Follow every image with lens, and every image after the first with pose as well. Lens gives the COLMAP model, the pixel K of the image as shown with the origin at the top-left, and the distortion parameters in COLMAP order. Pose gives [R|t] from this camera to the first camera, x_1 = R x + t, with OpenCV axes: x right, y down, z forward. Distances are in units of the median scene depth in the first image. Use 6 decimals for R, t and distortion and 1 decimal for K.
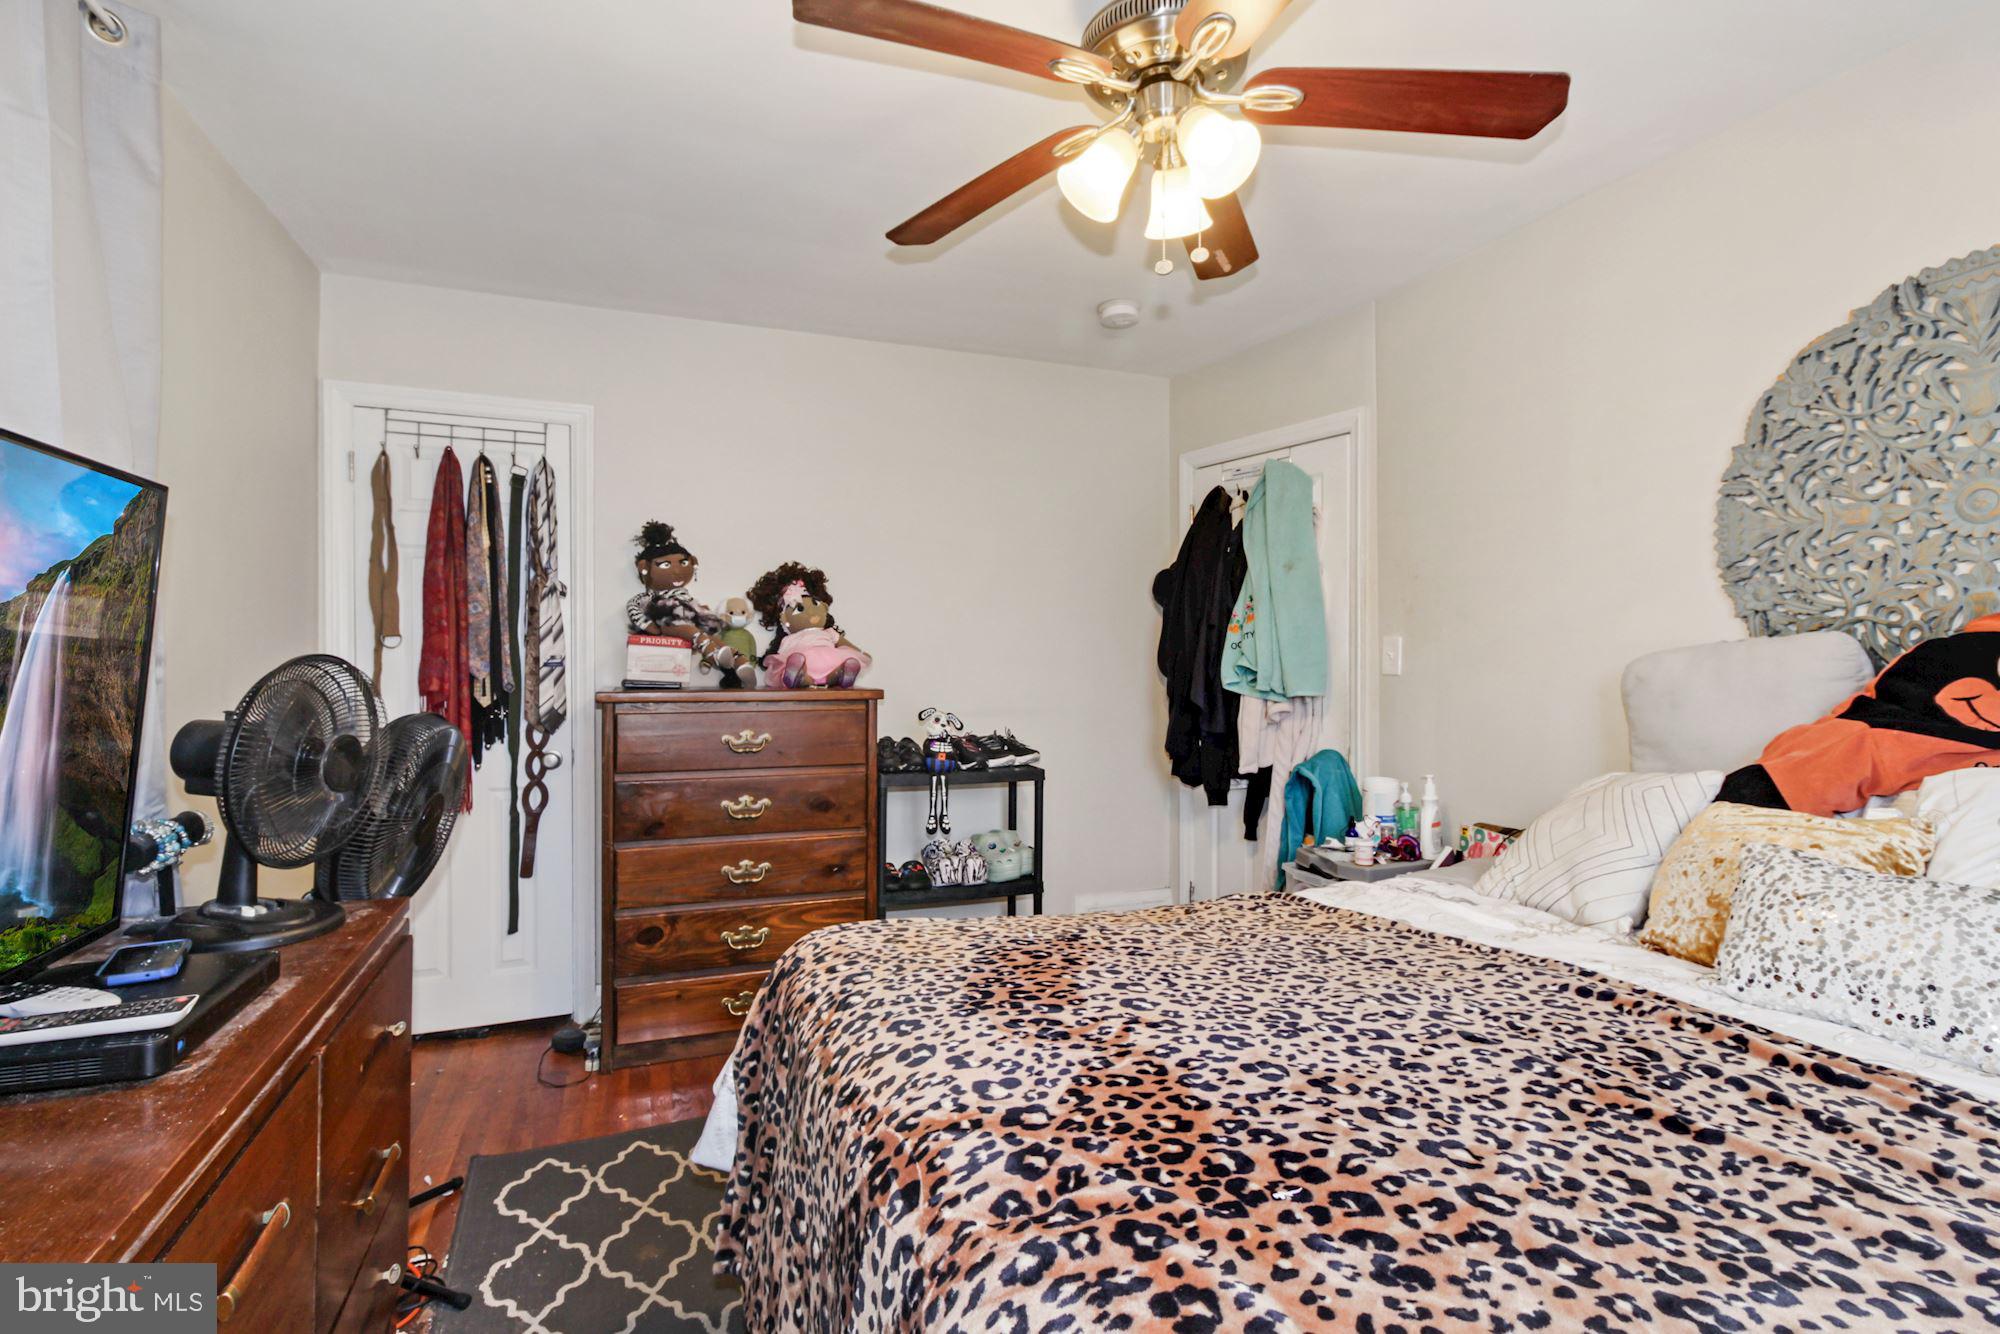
lens RADIAL K [[937.1, 0, 992.5], [0, 937.1, 646.1], [0, 0, 1]] dist [0.003339, 0.000742]
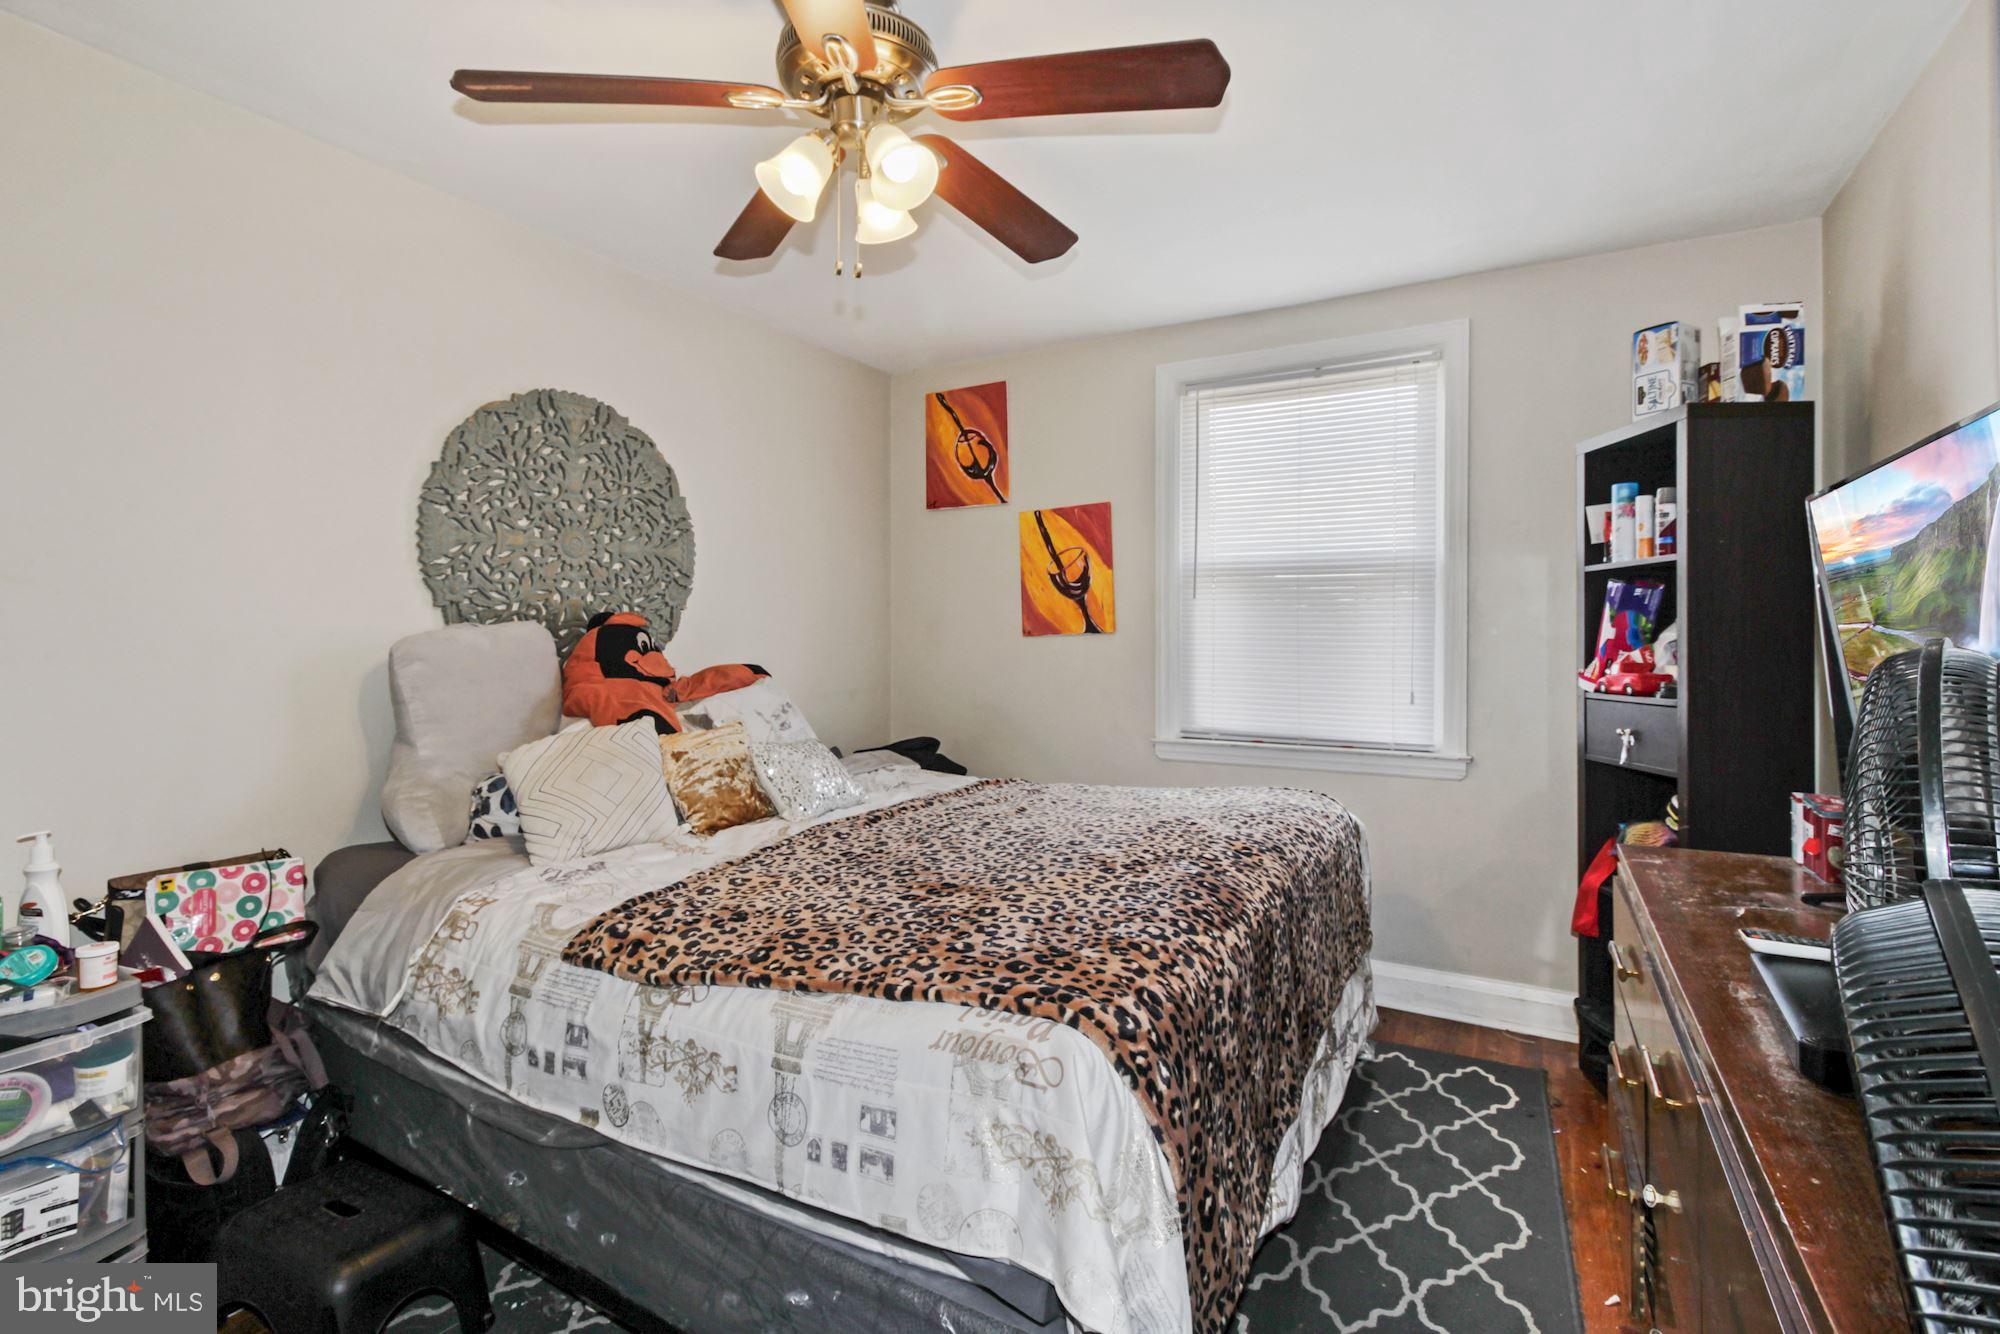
lens RADIAL K [[937.1, 0, 992.5], [0, 937.1, 646.1], [0, 0, 1]] dist [0.003339, 0.000742]
pose [[-0.702710, -0.016840, 0.711277, -0.741738], [-0.011705, 0.999858, 0.012107, -0.006228], [-0.711380, 0.000182, -0.702807, 1.916571]]
